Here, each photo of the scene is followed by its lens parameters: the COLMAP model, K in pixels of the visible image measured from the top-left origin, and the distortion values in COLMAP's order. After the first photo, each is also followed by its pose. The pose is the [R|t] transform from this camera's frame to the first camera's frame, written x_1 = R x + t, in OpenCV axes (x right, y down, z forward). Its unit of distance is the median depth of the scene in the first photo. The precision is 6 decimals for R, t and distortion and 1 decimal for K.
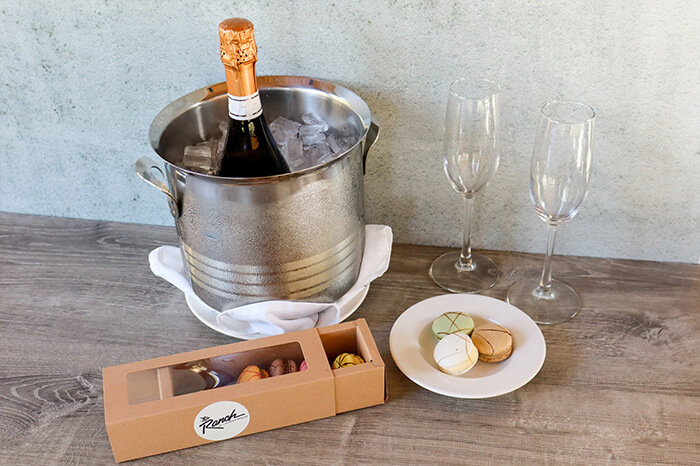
lens RADIAL K [[869.2, 0, 352.8], [0, 869.2, 231.6], [0, 0, 1]] dist [-0.007130, -0.049188]
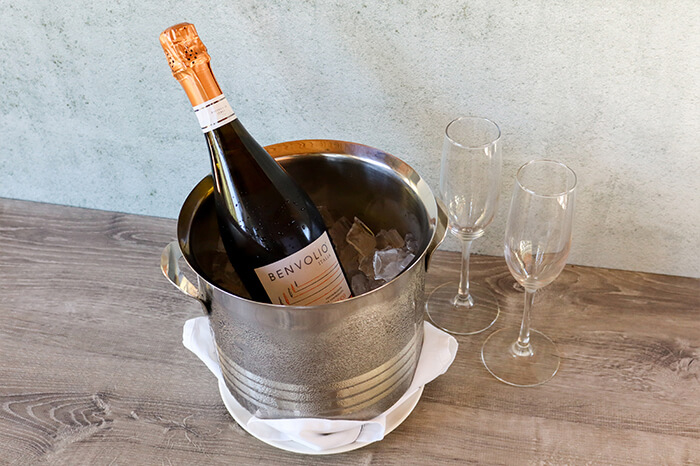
lens RADIAL K [[869.8, 0, 350.5], [0, 869.8, 232.0], [0, 0, 1]] dist [-0.023119, 0.012002]
pose [[0.999185, 0.022379, -0.033589, 0.005473], [-0.018193, 0.992589, 0.120148, -0.135677], [0.036029, -0.119439, 0.992188, 0.046766]]
